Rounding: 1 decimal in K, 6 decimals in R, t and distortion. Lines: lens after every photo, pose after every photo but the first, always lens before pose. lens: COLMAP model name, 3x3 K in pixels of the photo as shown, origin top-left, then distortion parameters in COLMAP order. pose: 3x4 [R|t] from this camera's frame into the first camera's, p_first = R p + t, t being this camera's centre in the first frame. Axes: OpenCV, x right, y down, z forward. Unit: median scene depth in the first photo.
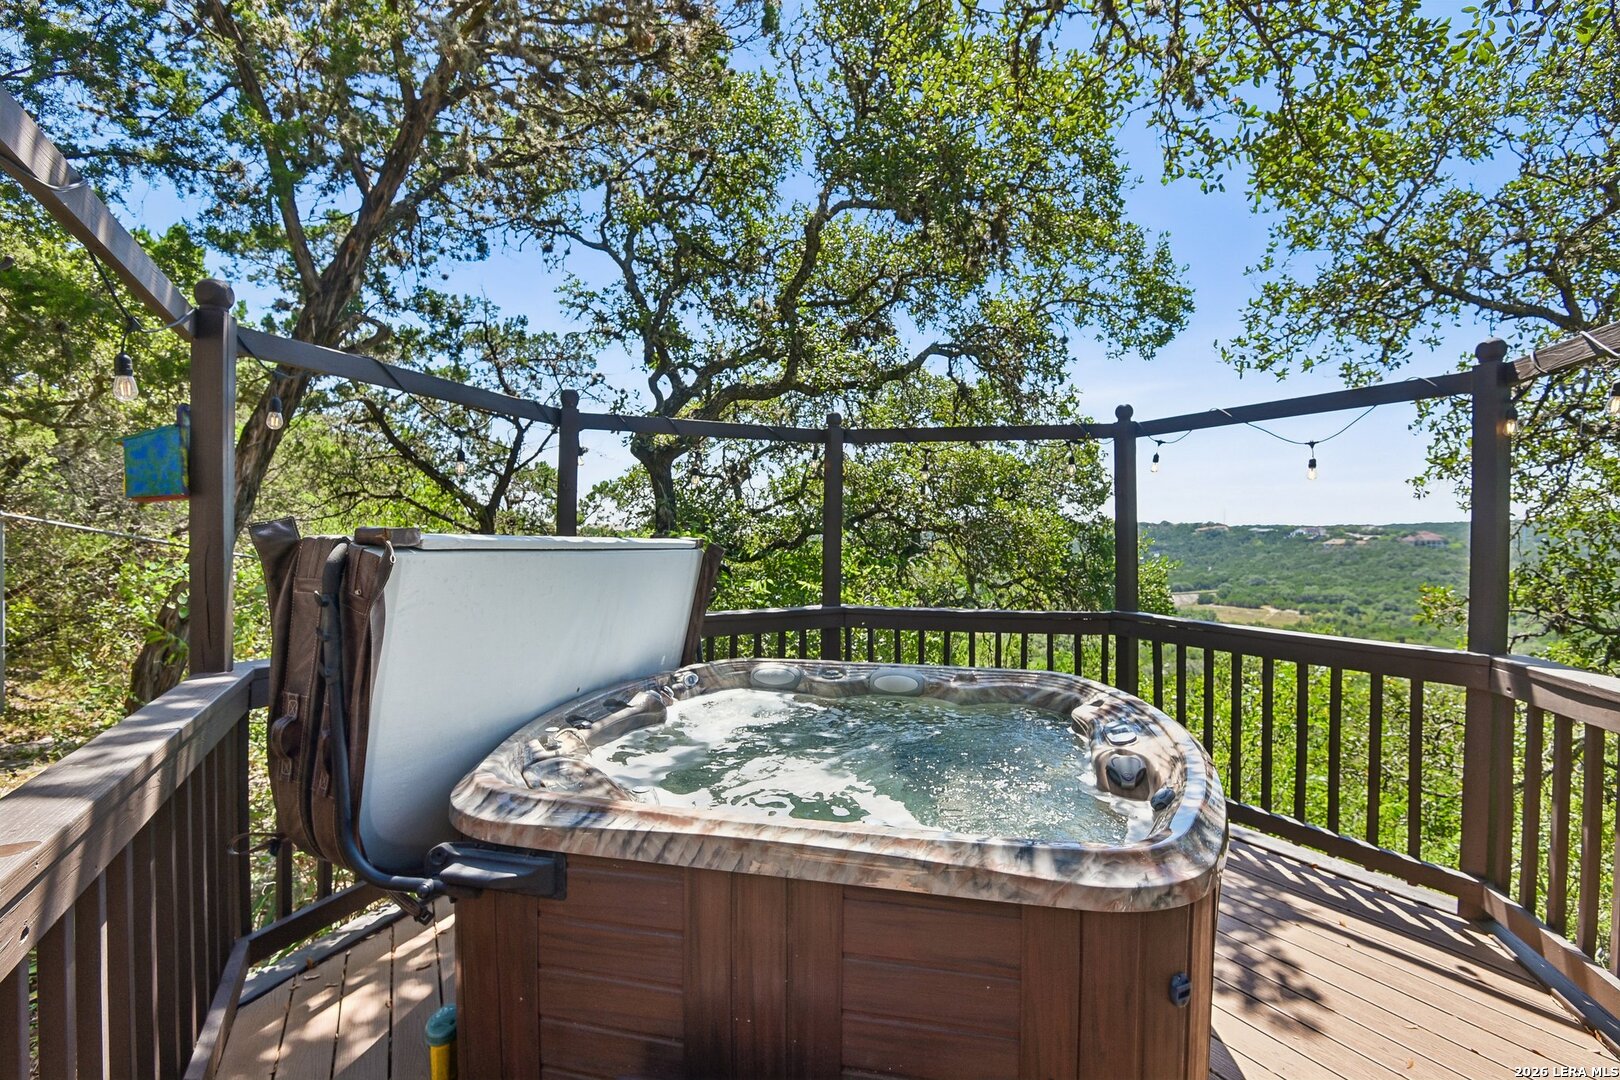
lens RADIAL K [[758.6, 0, 813.6], [0, 758.6, 546.2], [0, 0, 1]] dist [-0.014735, -0.004112]
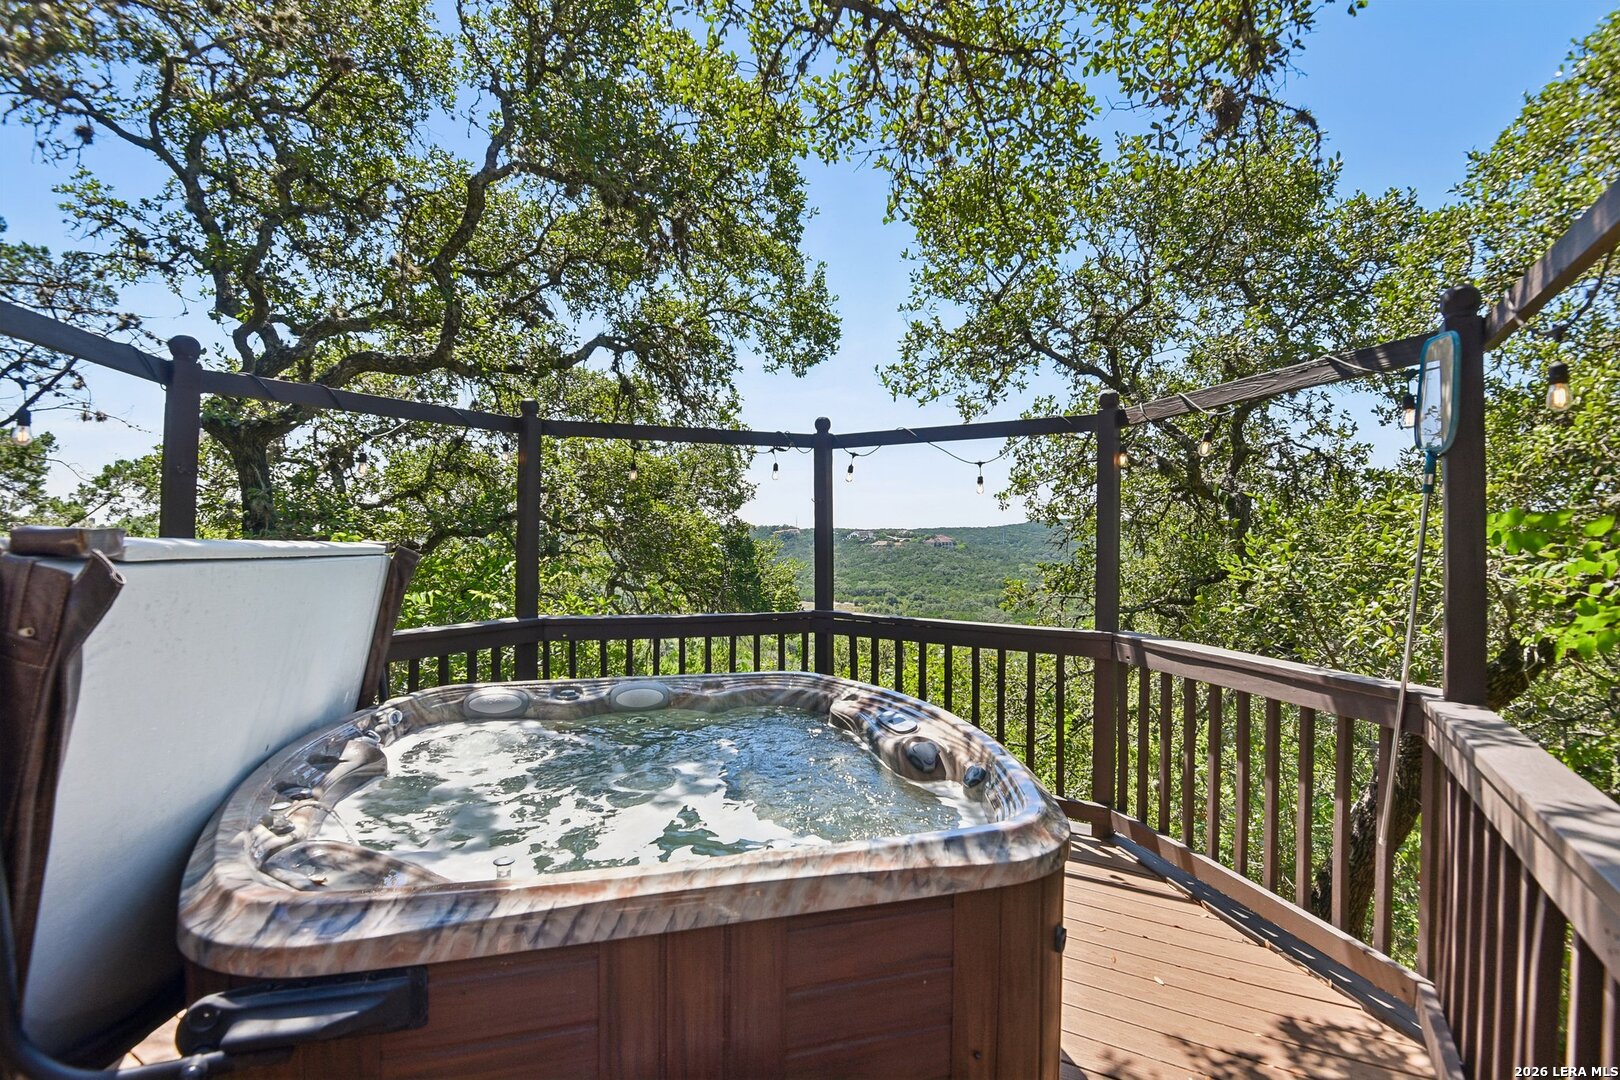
lens RADIAL K [[774.0, 0, 813.9], [0, 774.0, 540.9], [0, 0, 1]] dist [-0.008784, -0.003929]
pose [[0.866401, 0.002138, 0.499344, -0.135417], [0.002074, 0.999967, -0.007880, -0.003029], [-0.499344, 0.007863, 0.866368, 0.050371]]
